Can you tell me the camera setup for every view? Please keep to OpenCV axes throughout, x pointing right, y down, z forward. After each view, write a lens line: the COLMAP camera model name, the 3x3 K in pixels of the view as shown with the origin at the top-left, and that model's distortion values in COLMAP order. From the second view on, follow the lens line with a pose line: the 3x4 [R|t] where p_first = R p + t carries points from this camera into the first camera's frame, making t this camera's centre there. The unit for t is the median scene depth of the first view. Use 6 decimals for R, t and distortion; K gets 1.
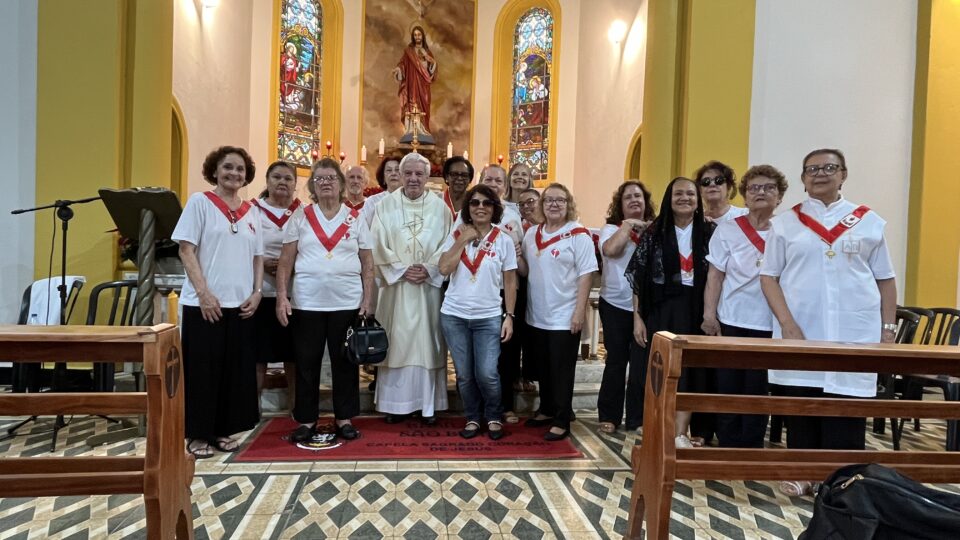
lens RADIAL K [[573.7, 0, 480.0], [0, 573.7, 270.0], [0, 0, 1]] dist [-0.003188, -0.000260]
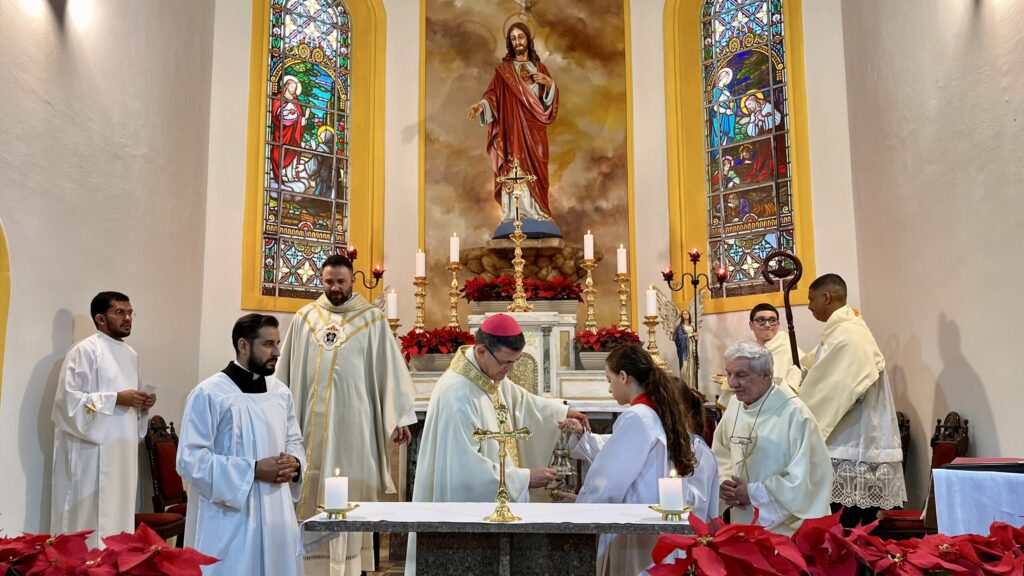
lens RADIAL K [[776.8, 0, 512.0], [0, 776.8, 288.0], [0, 0, 1]] dist [0.024250, -0.011938]
pose [[0.983138, -0.063488, -0.171493, -0.004640], [0.035298, 0.986047, -0.162682, -0.061097], [0.179428, 0.153886, 0.971661, 0.320690]]
